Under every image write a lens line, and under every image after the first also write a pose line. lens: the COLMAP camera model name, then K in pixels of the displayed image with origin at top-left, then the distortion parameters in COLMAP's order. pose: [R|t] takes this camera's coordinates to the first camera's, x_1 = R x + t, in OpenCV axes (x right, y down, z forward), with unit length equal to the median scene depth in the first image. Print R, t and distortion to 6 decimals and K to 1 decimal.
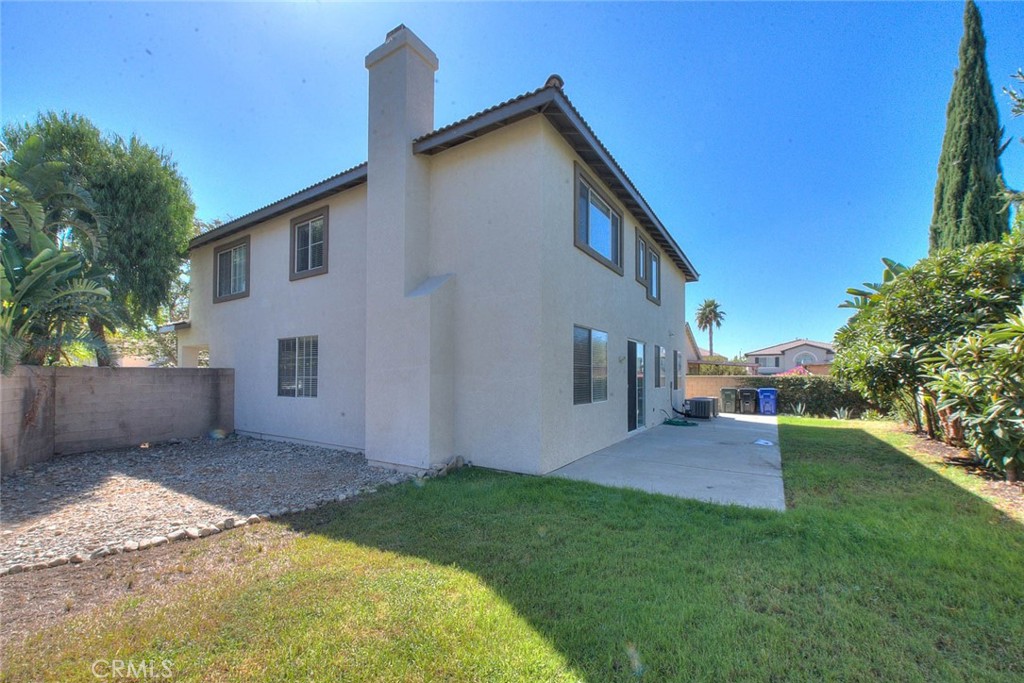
lens RADIAL K [[419.1, 0, 509.8], [0, 419.1, 352.0], [0, 0, 1]] dist [0.000316, 0.000021]
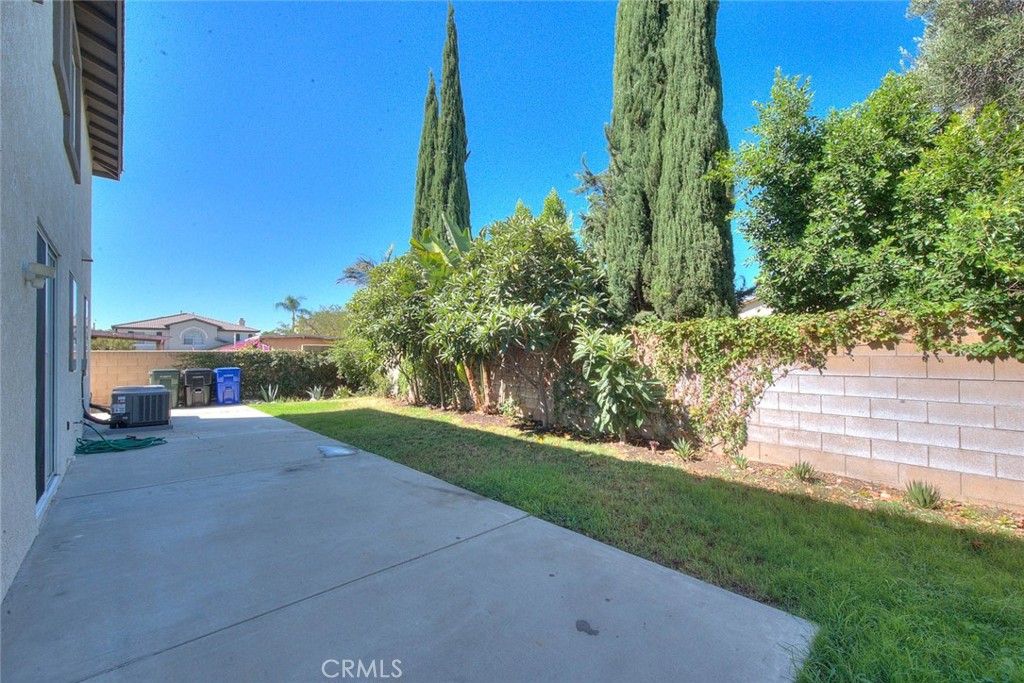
lens RADIAL K [[419.1, 0, 509.8], [0, 419.1, 352.0], [0, 0, 1]] dist [0.000316, 0.000021]
pose [[0.249547, 0.002073, 0.968360, 0.044314], [-0.046476, 0.998871, 0.009839, 0.034722], [-0.967247, -0.047460, 0.249362, 0.404809]]
